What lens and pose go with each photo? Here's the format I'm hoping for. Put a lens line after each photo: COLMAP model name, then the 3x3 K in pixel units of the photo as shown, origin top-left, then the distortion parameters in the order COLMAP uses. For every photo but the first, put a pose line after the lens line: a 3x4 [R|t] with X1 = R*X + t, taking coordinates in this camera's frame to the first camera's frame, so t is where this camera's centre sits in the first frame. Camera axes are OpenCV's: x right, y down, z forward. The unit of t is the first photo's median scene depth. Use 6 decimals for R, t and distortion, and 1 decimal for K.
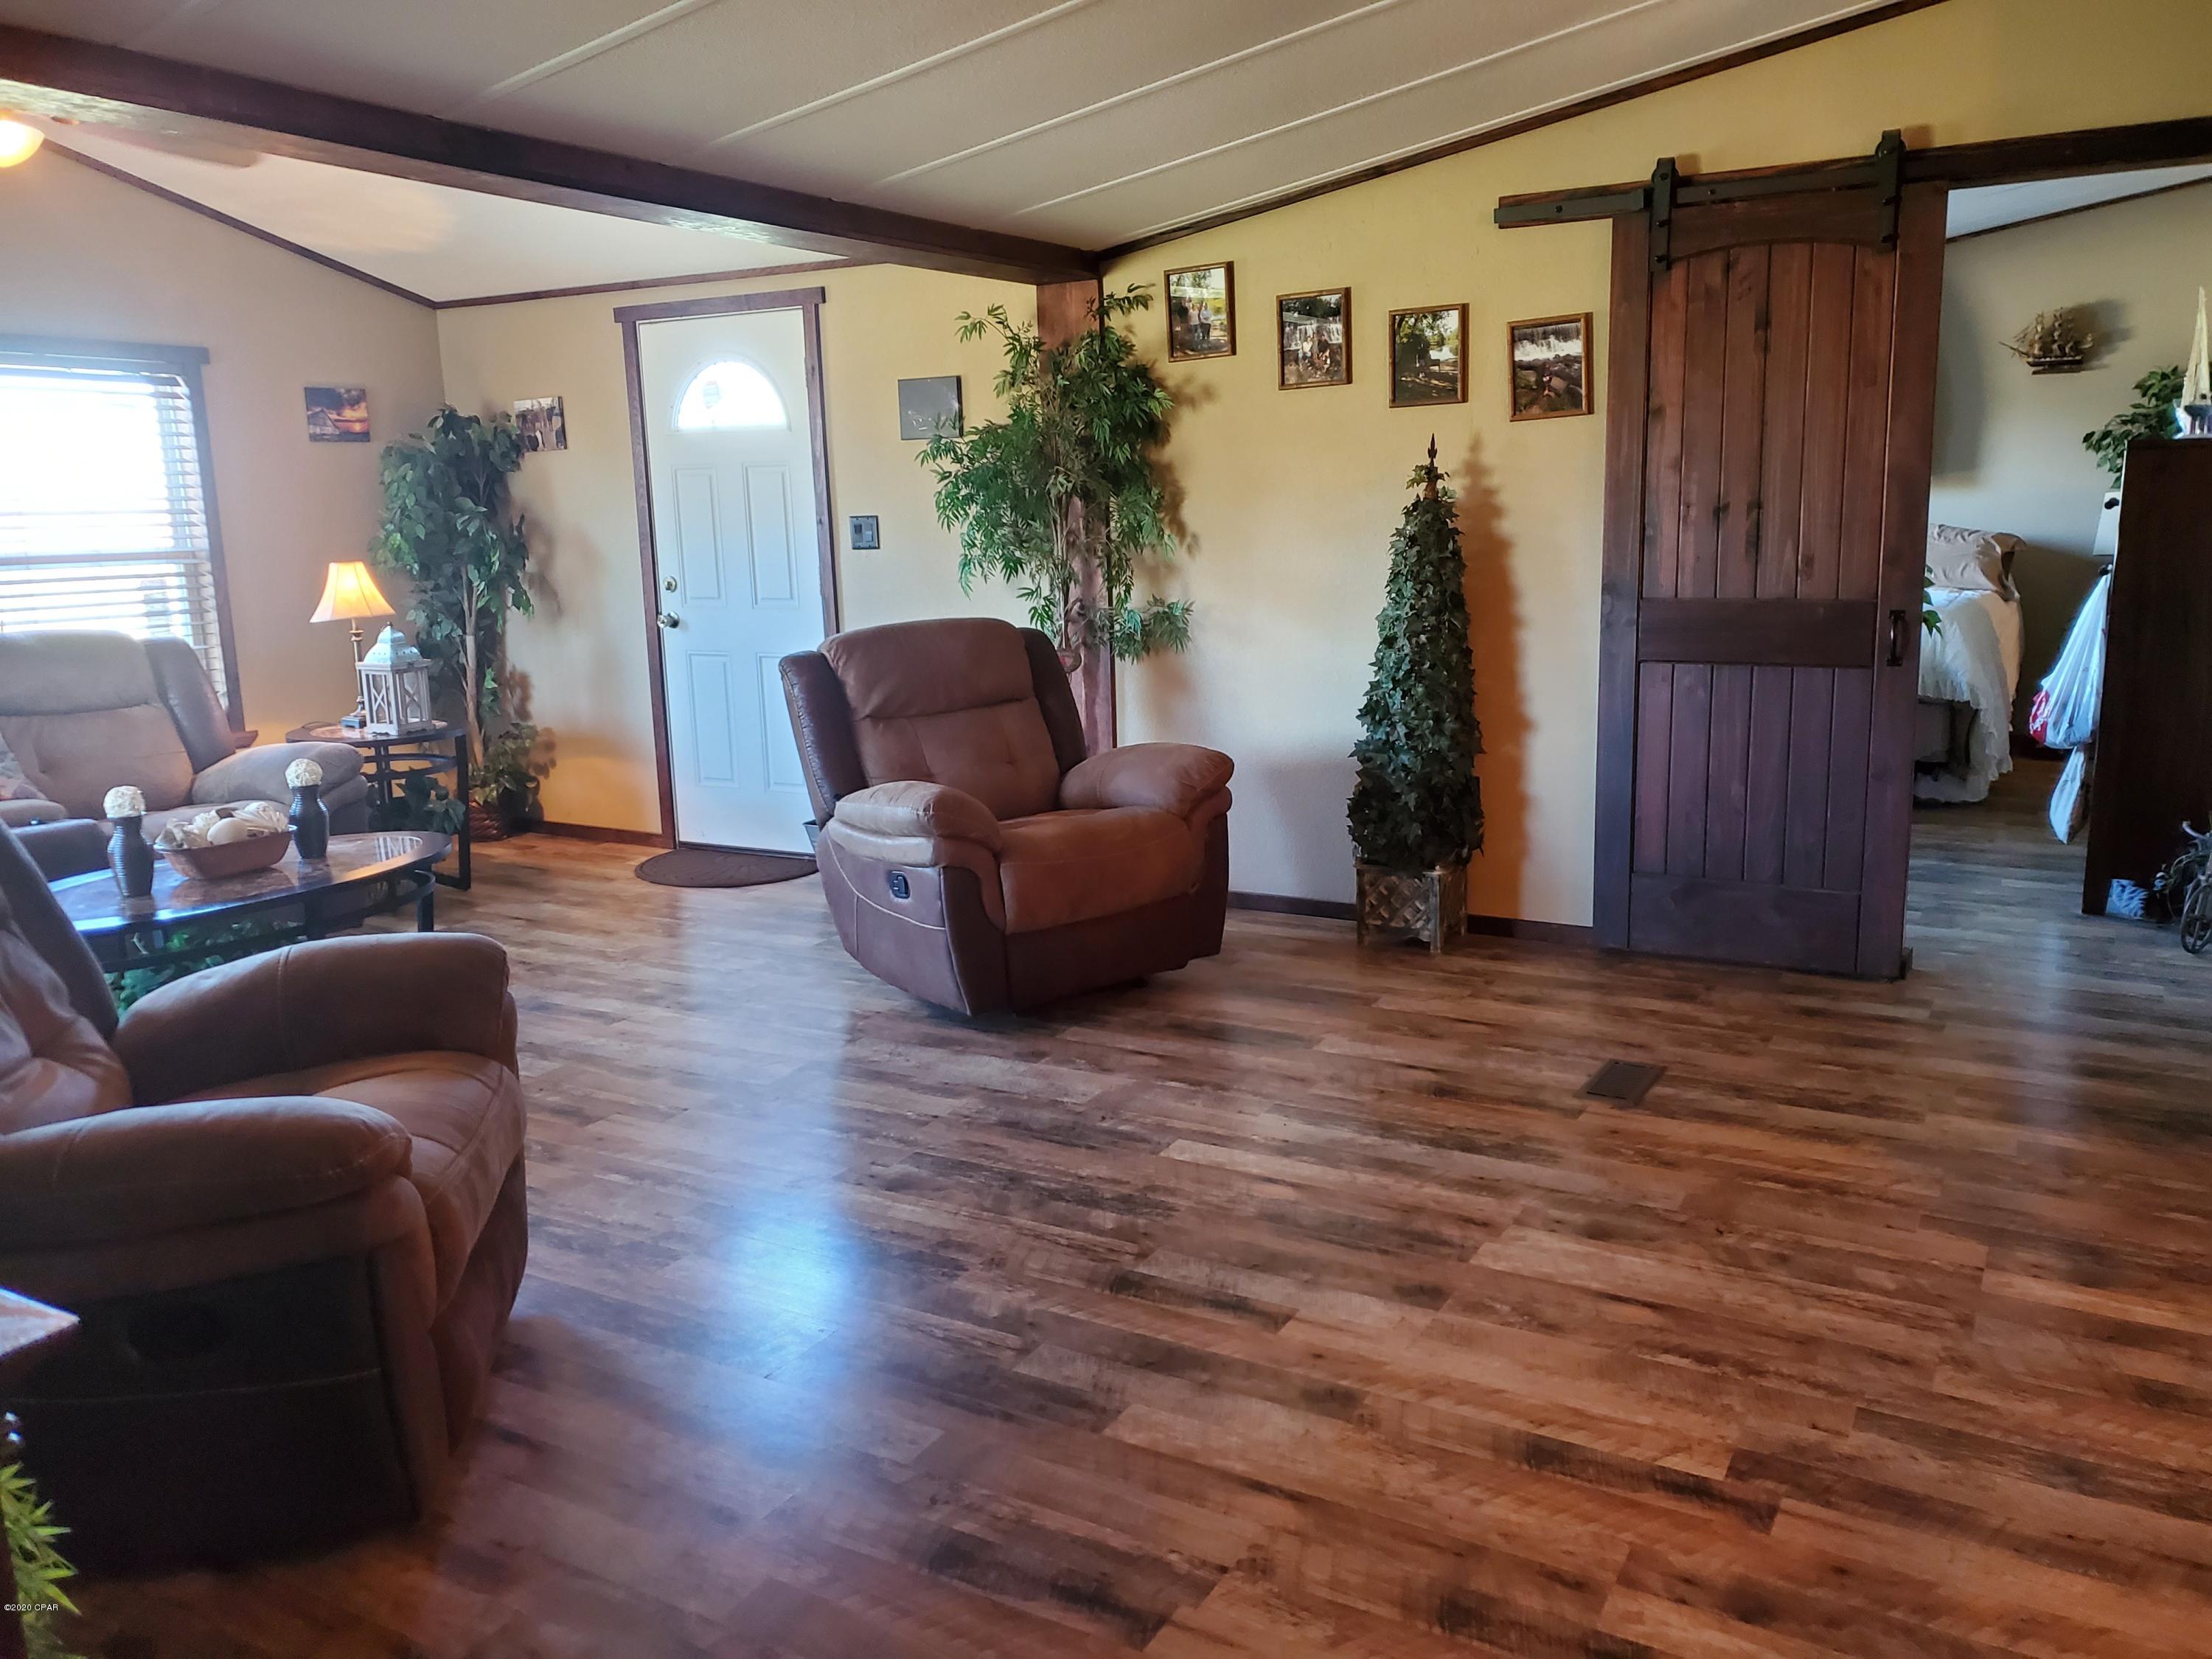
lens RADIAL K [[1678.0, 0, 1100.8], [0, 1678.0, 810.6], [0, 0, 1]] dist [0.033553, -0.022595]
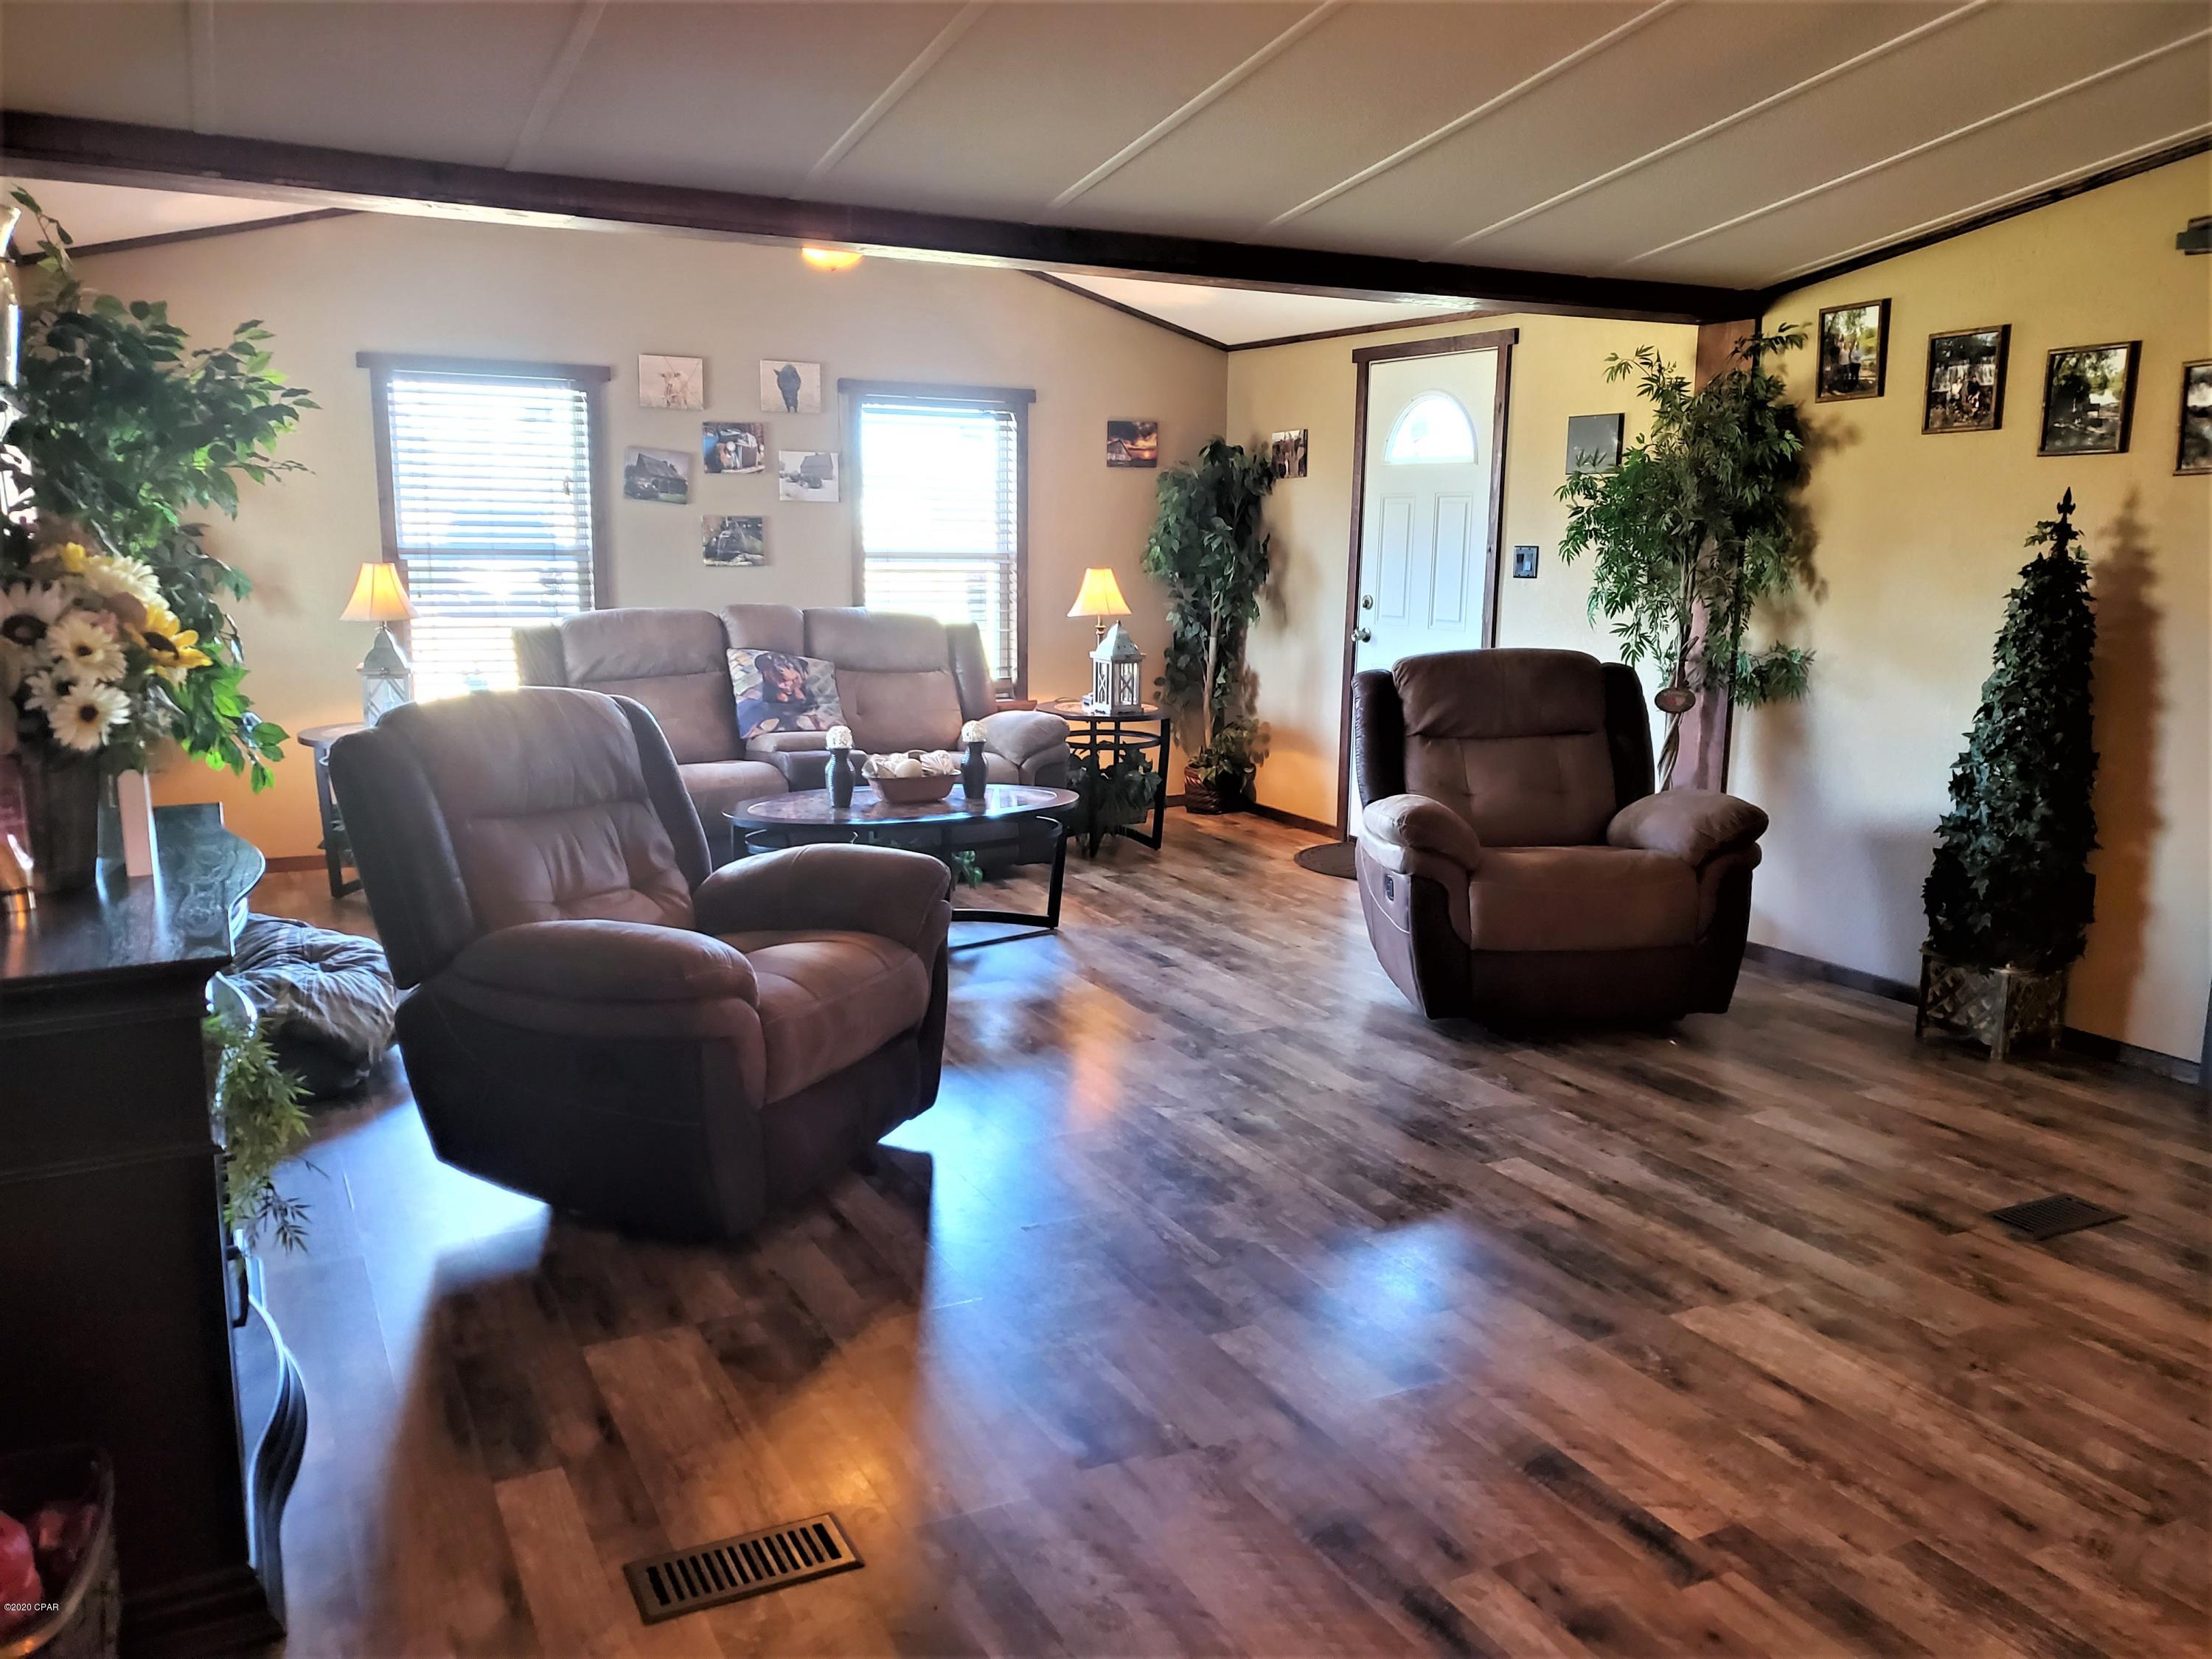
lens RADIAL K [[1678.0, 0, 1106.3], [0, 1678.0, 832.2], [0, 0, 1]] dist [0.033553, -0.022595]
pose [[0.849147, 0.134057, -0.510860, 0.247817], [-0.132054, 0.990419, 0.040401, -0.009991], [0.511381, 0.033155, 0.858714, -0.032737]]
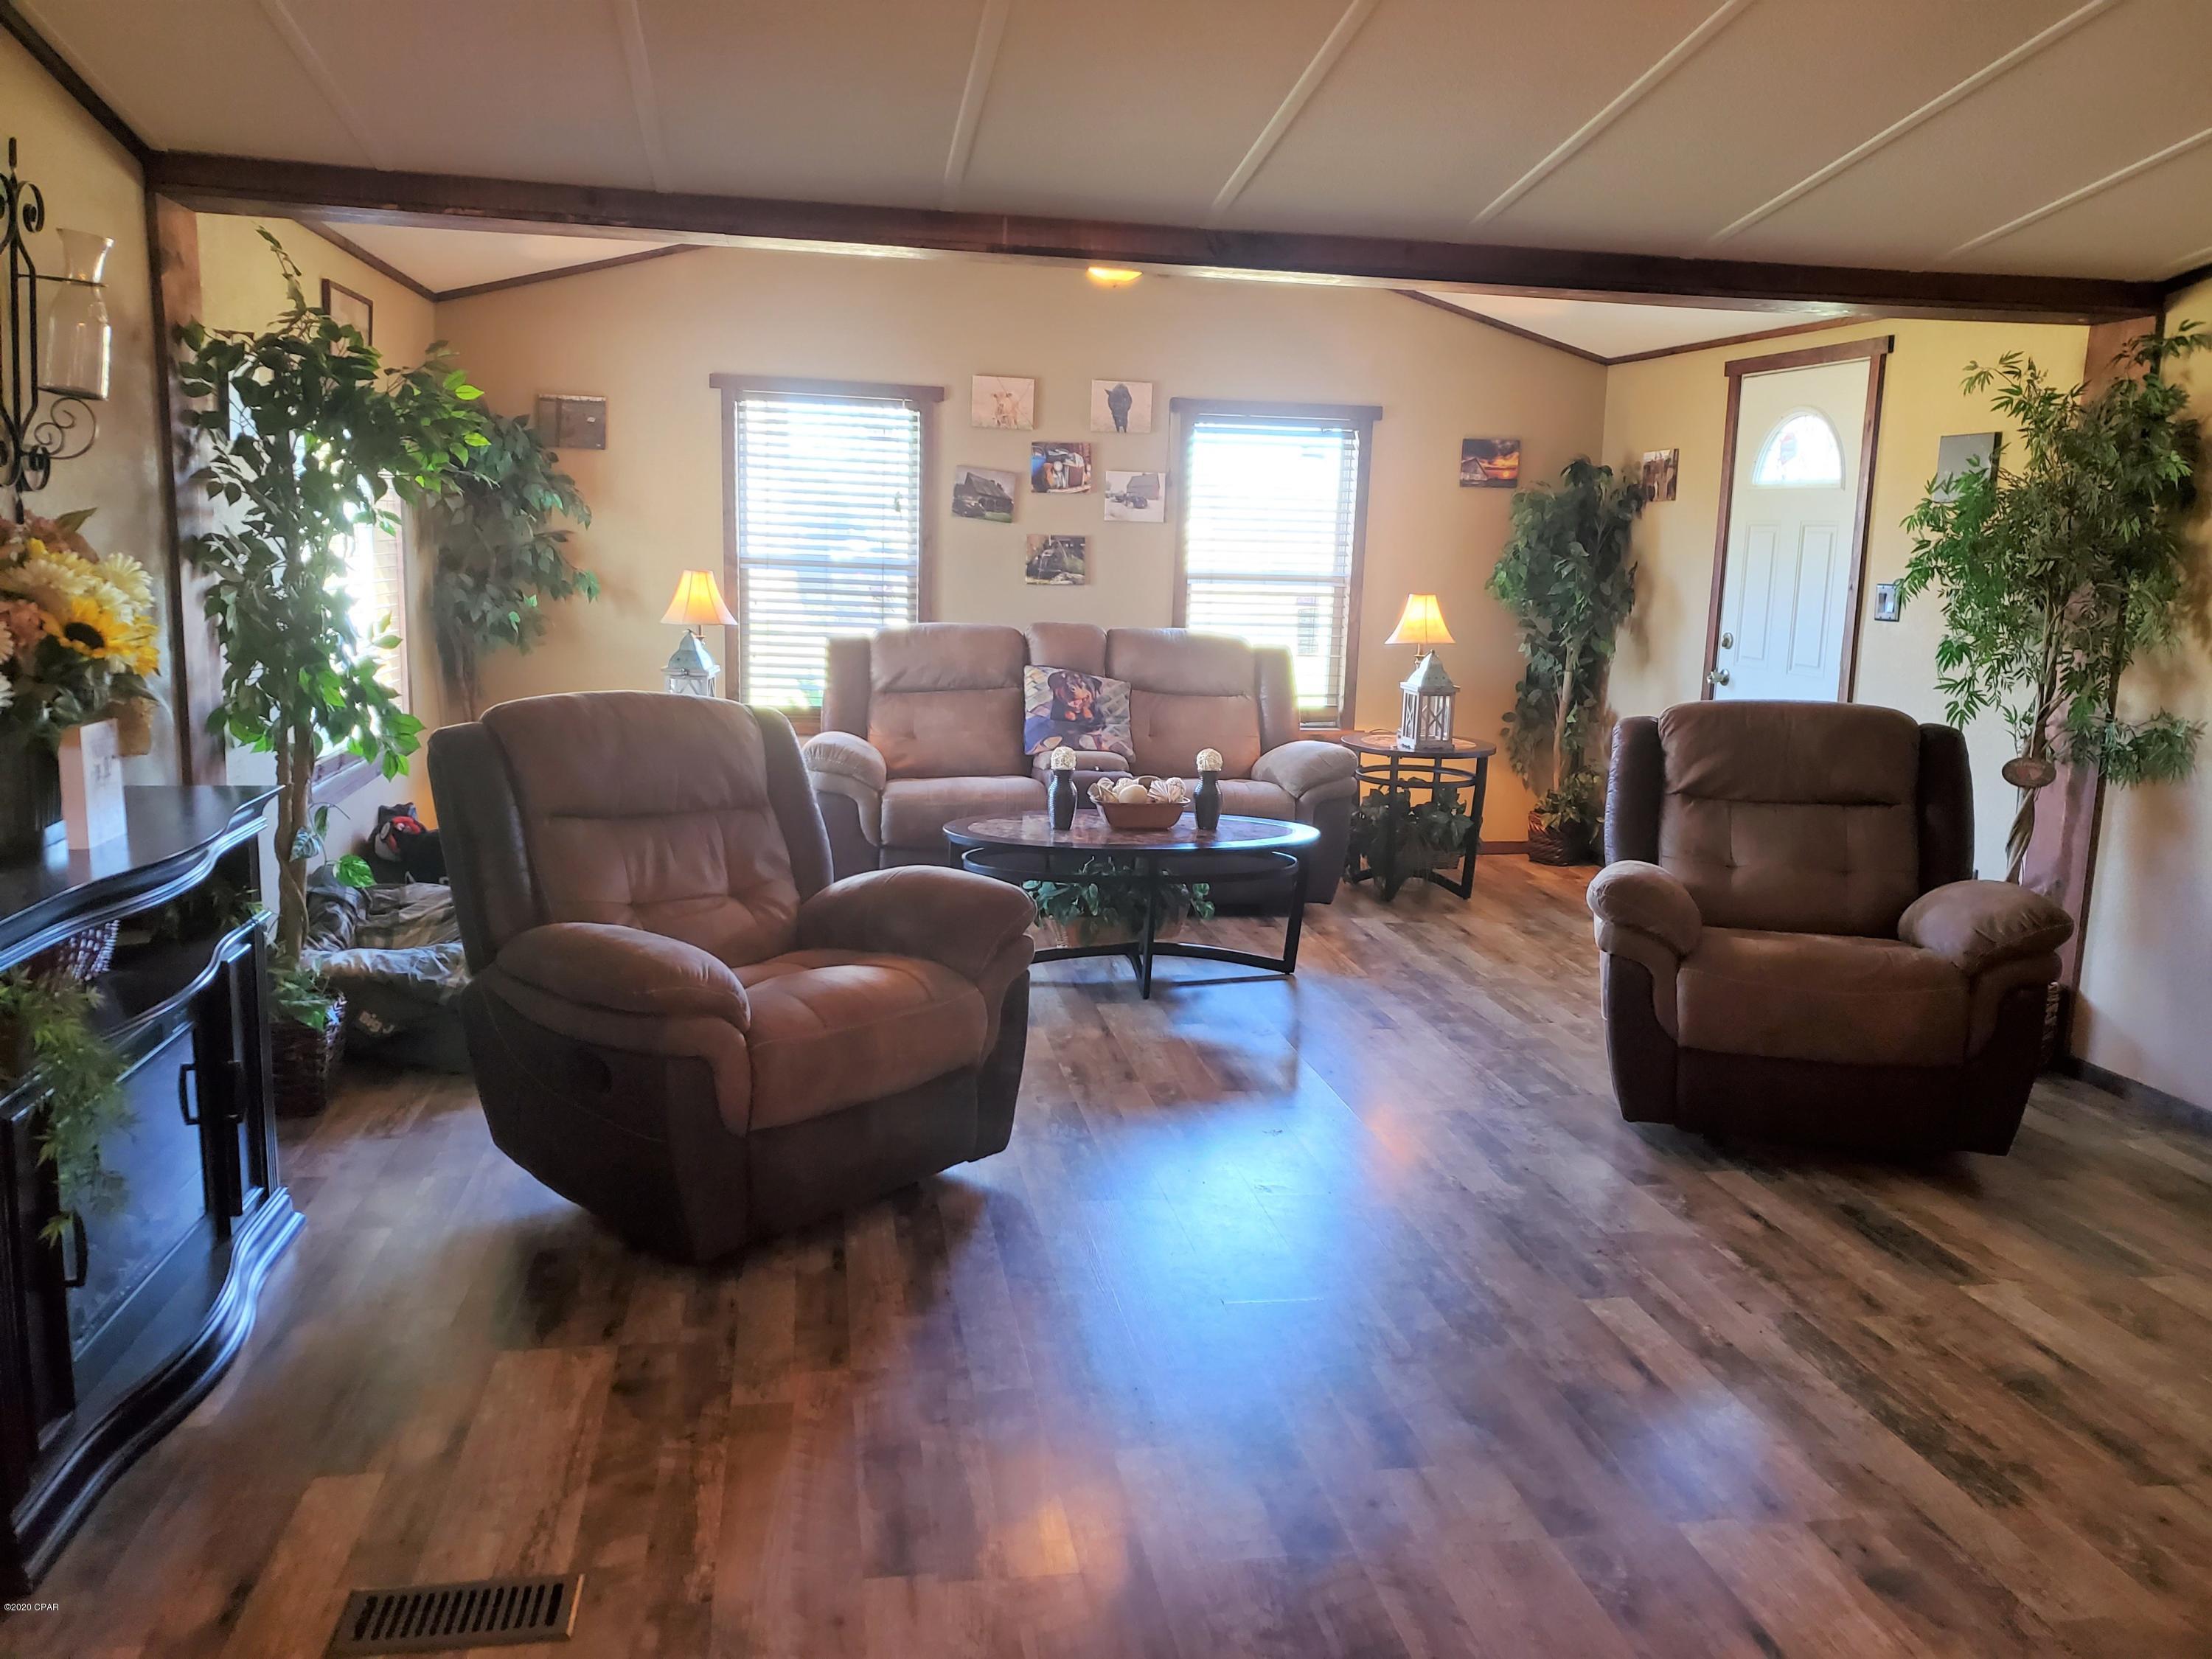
lens RADIAL K [[1678.0, 0, 1117.7], [0, 1678.0, 819.7], [0, 0, 1]] dist [0.033553, -0.022595]
pose [[0.652295, 0.176130, -0.737218, 0.355909], [-0.188022, 0.979827, 0.067729, -0.045584], [0.734275, 0.094434, 0.672252, 0.124746]]
